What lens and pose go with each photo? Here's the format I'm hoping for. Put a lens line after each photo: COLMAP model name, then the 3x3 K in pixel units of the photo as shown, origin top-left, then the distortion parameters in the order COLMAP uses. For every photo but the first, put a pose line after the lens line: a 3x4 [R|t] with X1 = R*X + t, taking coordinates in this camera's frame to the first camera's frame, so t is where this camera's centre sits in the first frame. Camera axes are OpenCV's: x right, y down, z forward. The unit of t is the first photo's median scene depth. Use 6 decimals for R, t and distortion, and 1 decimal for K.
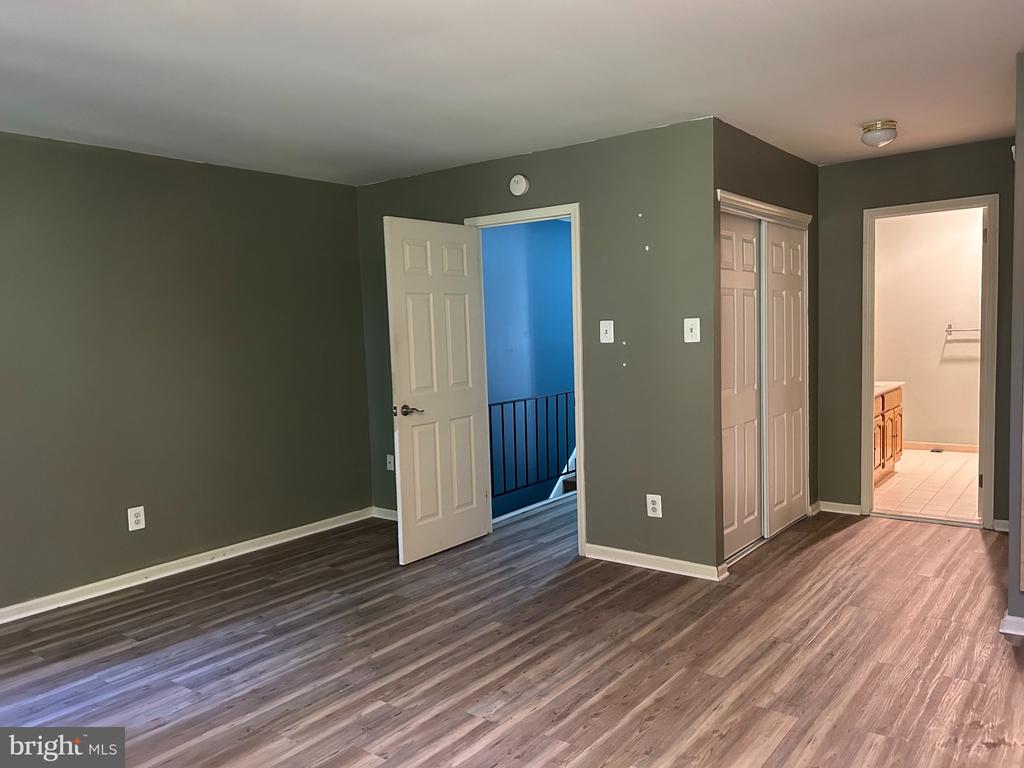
lens RADIAL K [[770.7, 0, 511.9], [0, 770.7, 385.2], [0, 0, 1]] dist [0.074961, -0.077225]
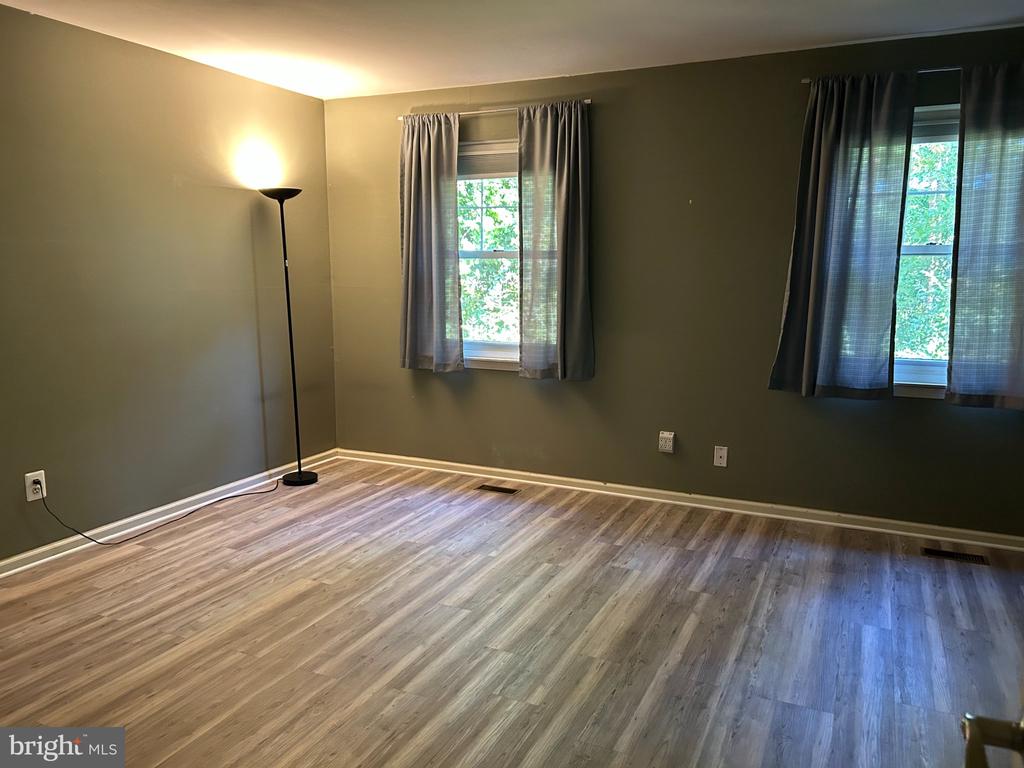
lens RADIAL K [[770.7, 0, 507.5], [0, 770.7, 385.8], [0, 0, 1]] dist [0.074961, -0.077225]
pose [[-0.976104, 0.064794, -0.207421, 0.011161], [0.014692, 0.972006, 0.234495, -0.126090], [0.216809, 0.225844, -0.949731, 1.743351]]
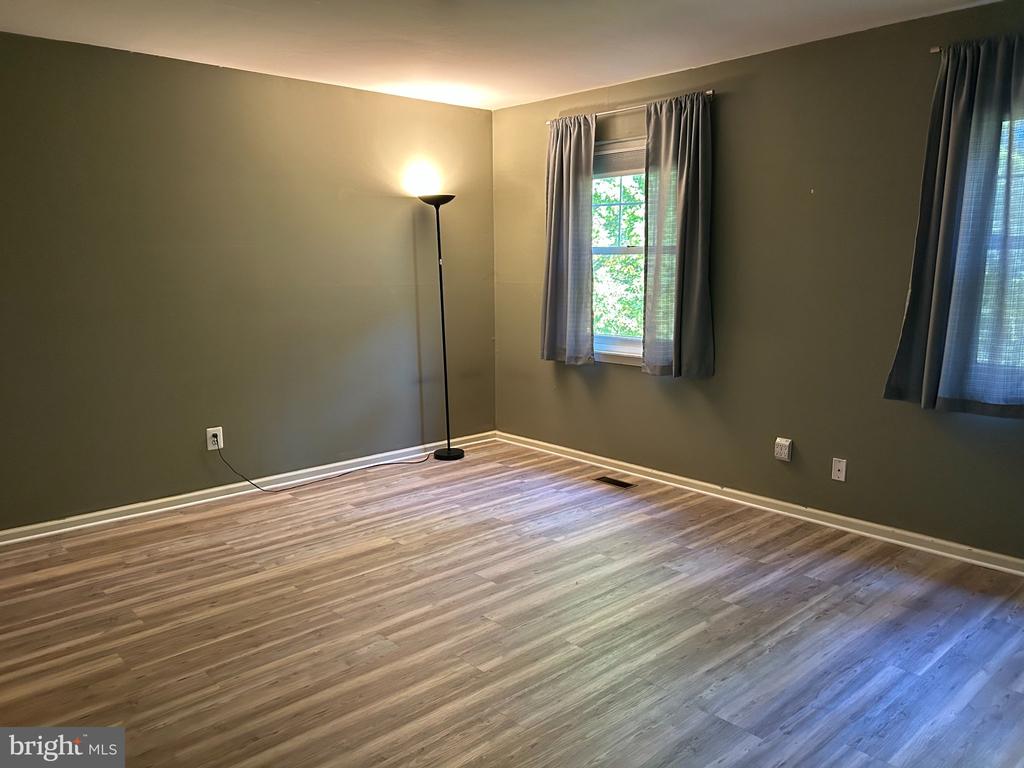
lens RADIAL K [[770.7, 0, 509.8], [0, 770.7, 382.2], [0, 0, 1]] dist [0.074961, -0.077225]
pose [[-0.983816, 0.013237, 0.178691, -0.374114], [0.054098, 0.972672, 0.225792, -0.126870], [-0.170819, 0.231805, -0.957647, 1.818817]]
